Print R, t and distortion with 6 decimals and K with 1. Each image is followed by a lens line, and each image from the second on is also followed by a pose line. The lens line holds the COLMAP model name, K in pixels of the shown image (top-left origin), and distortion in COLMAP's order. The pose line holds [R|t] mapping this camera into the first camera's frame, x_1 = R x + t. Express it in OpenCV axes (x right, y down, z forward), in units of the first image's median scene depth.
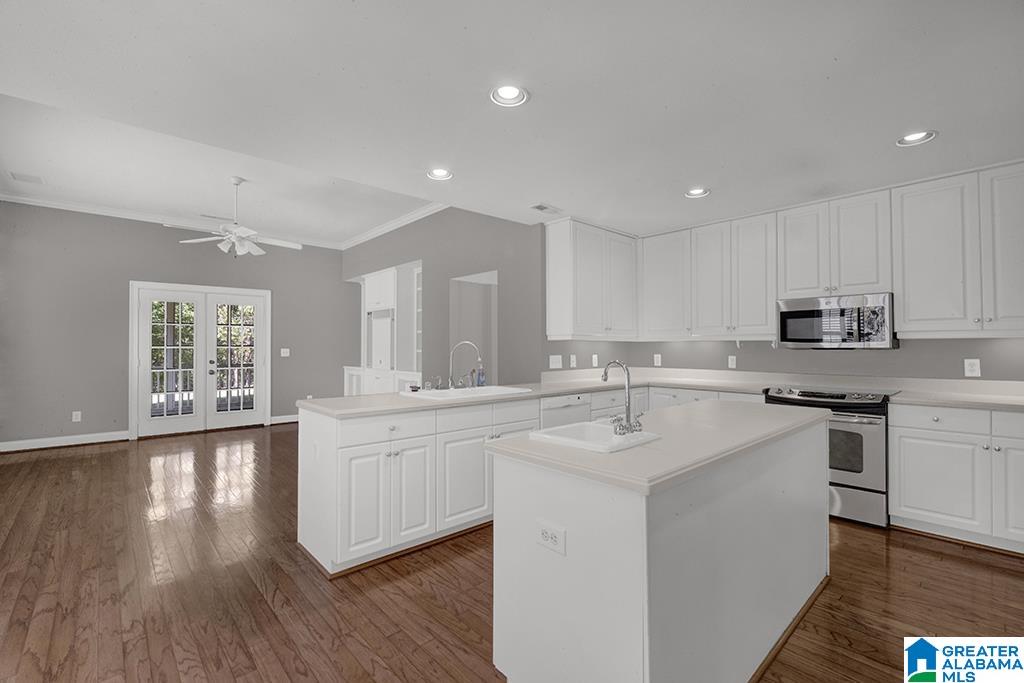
lens RADIAL K [[443.8, 0, 508.2], [0, 443.8, 343.0], [0, 0, 1]] dist [-0.010939, -0.001100]
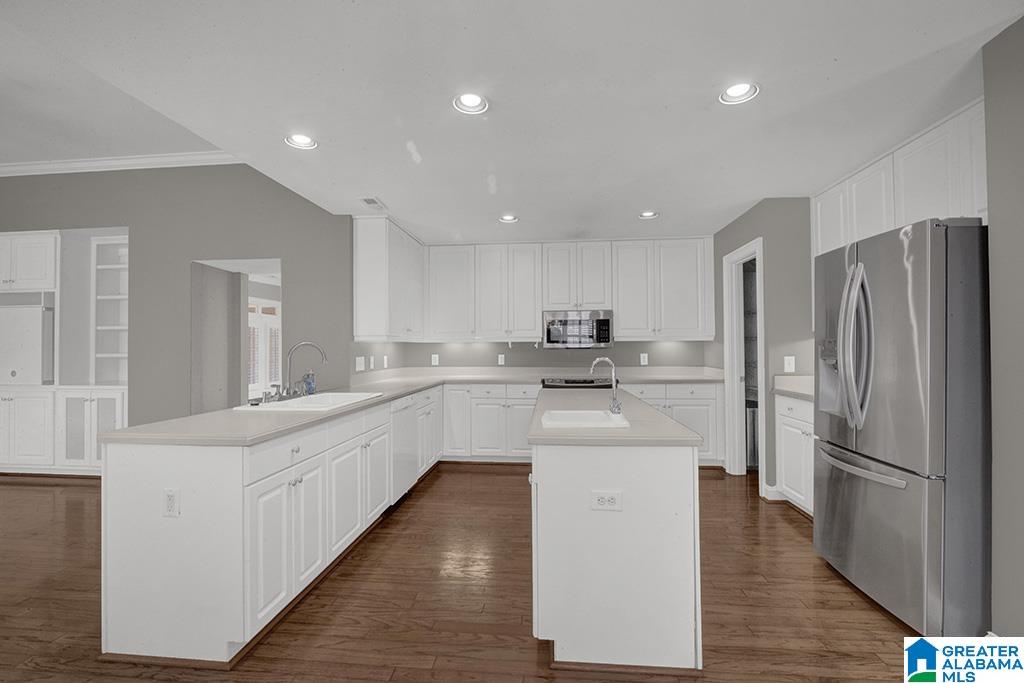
lens RADIAL K [[443.8, 0, 511.4], [0, 443.8, 342.1], [0, 0, 1]] dist [-0.010939, -0.001100]
pose [[0.741476, 0.002937, 0.670973, -0.298106], [-0.000196, 0.999991, -0.004161, -0.000169], [-0.670979, 0.002954, 0.741471, 0.082410]]
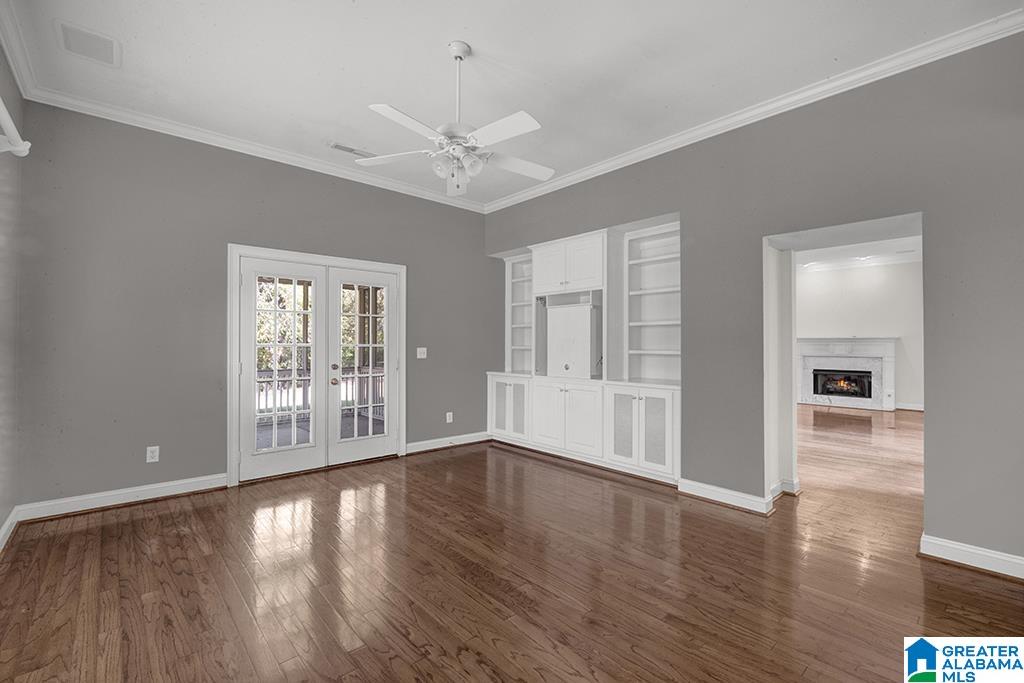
lens RADIAL K [[443.8, 0, 507.8], [0, 443.8, 342.8], [0, 0, 1]] dist [-0.010939, -0.001100]
pose [[0.999978, 0.004249, -0.004999, -0.629561], [-0.004247, 0.999991, 0.000405, 0.007524], [0.005000, -0.000384, 0.999987, 0.494855]]
